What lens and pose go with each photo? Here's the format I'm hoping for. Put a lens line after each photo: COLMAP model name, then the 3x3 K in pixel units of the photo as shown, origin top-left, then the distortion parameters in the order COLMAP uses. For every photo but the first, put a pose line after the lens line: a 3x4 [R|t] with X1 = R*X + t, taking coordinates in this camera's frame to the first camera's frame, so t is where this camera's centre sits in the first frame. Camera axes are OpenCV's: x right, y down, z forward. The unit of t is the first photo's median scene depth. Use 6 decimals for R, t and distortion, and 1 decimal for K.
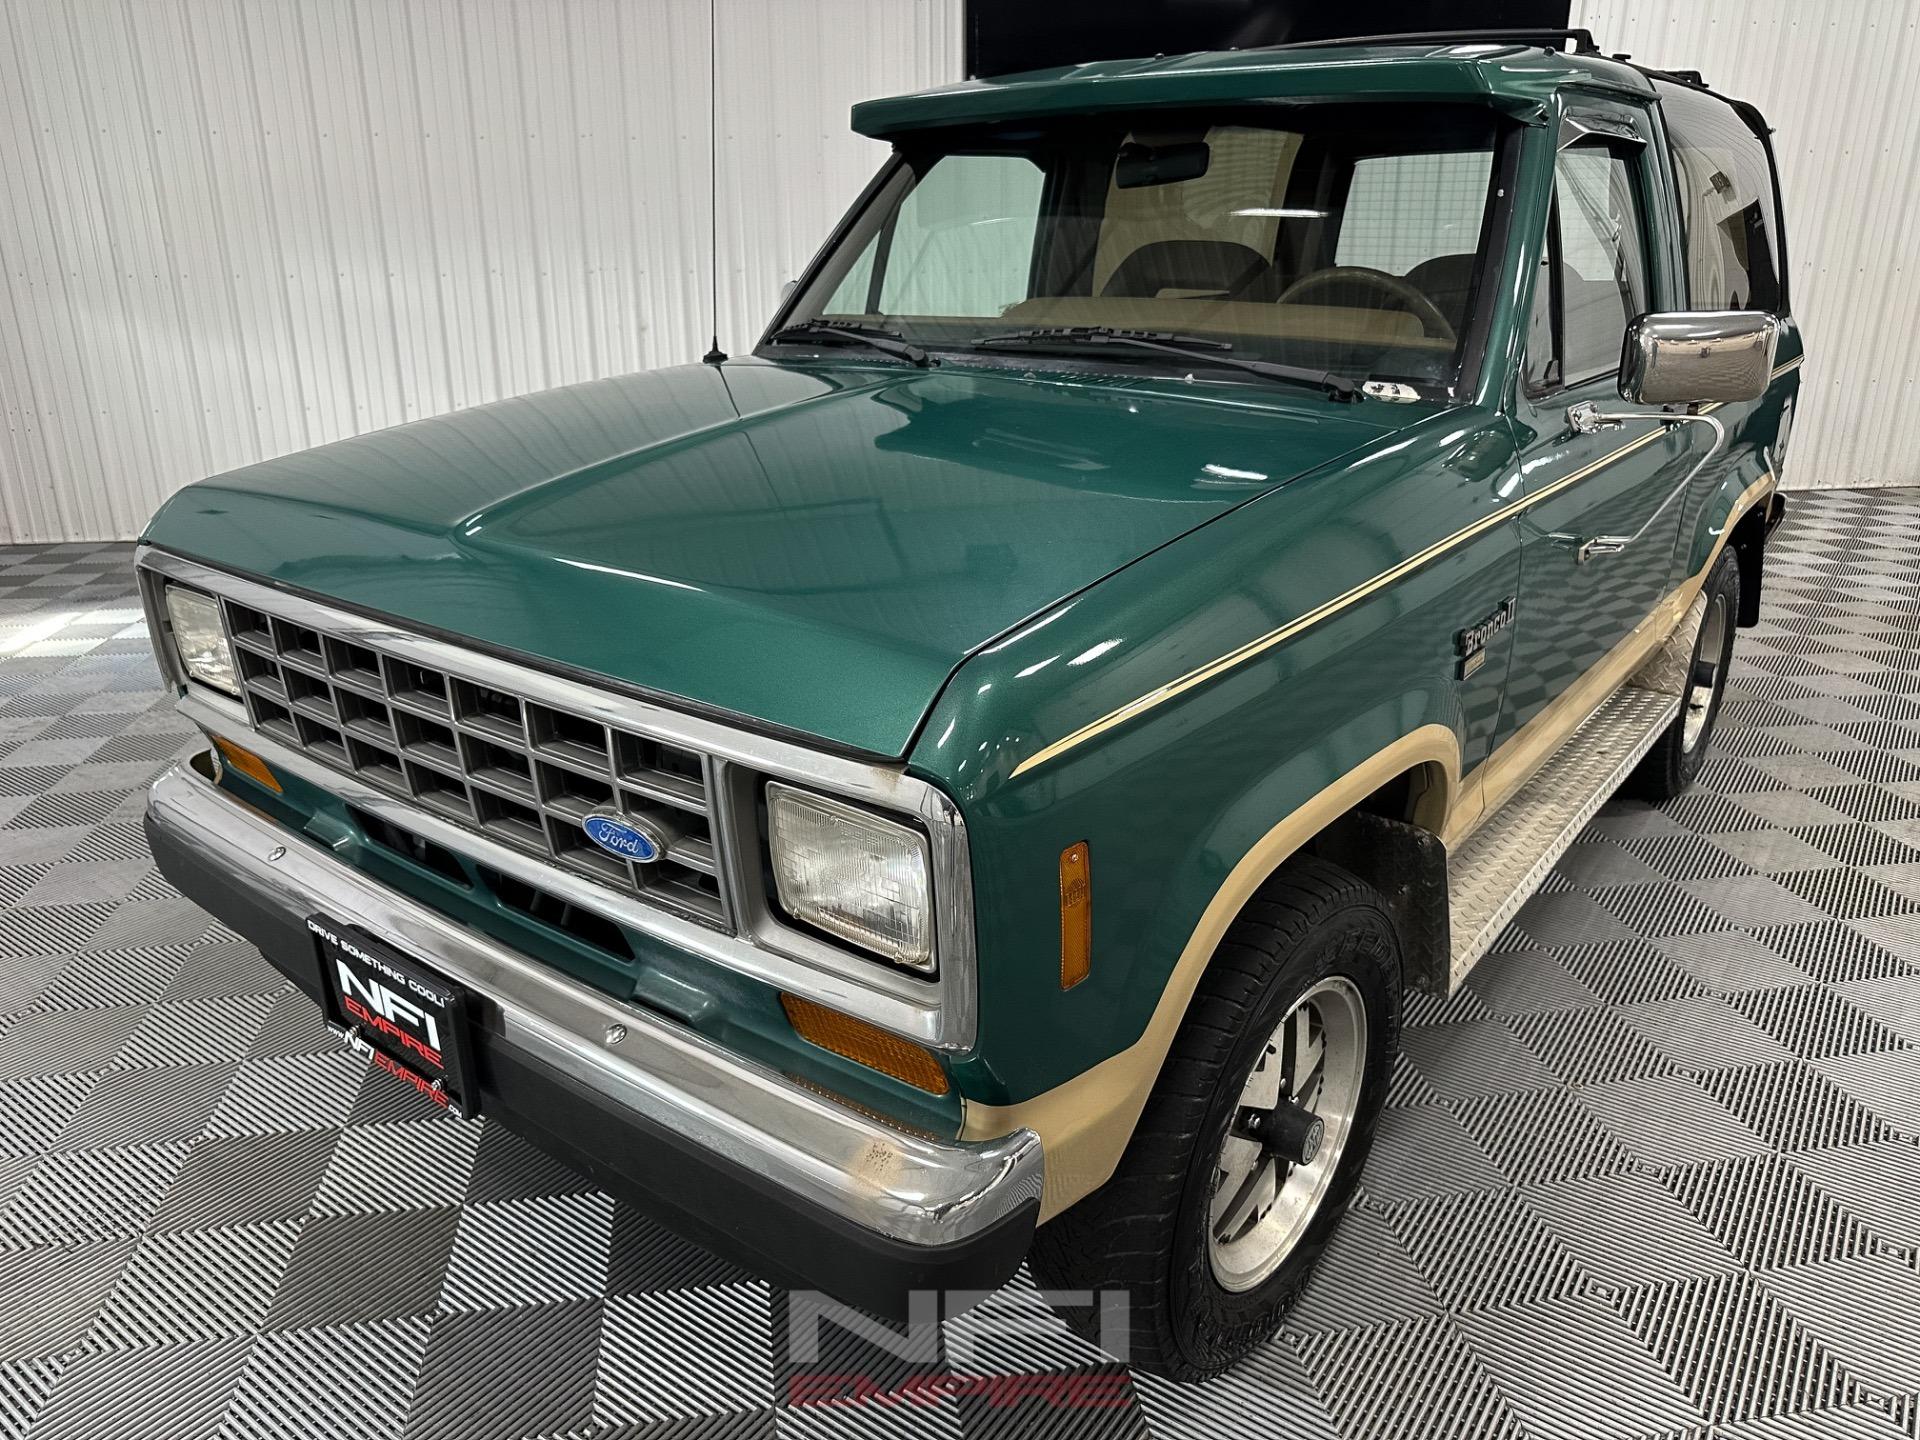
lens RADIAL K [[1377.8, 0, 960.0], [0, 1377.8, 720.0], [0, 0, 1]] dist [0.000540, -0.001861]
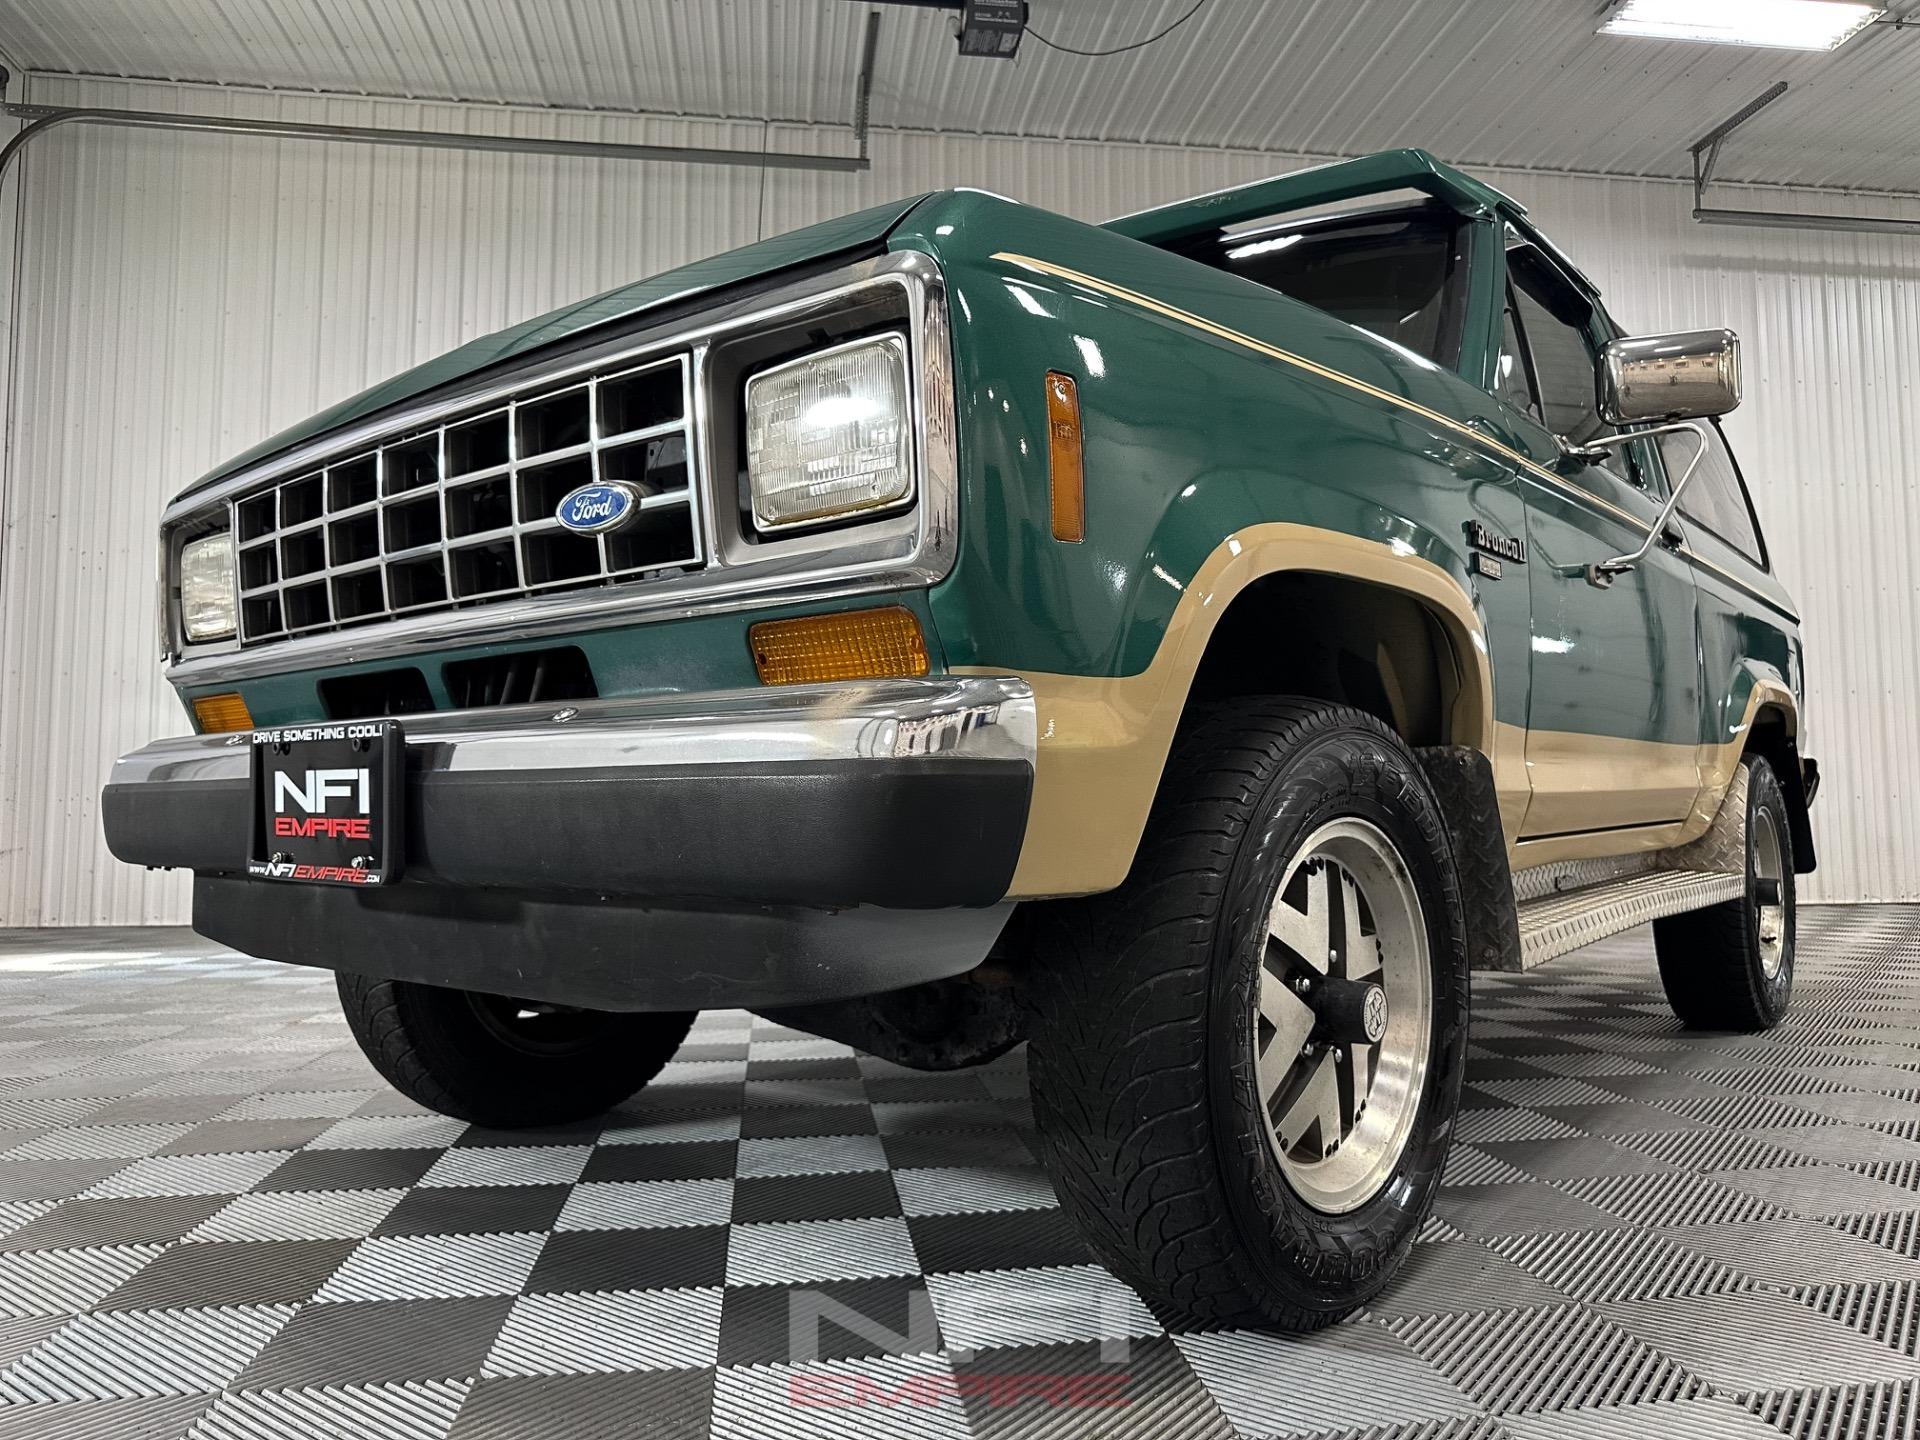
lens RADIAL K [[1384.4, 0, 966.2], [0, 1384.4, 711.6], [0, 0, 1]] dist [-0.024191, 0.037258]
pose [[0.999726, -0.003570, -0.023141, 0.025433], [-0.006071, 0.914990, -0.403430, 0.459870], [0.022614, 0.403460, 0.914718, 0.142471]]
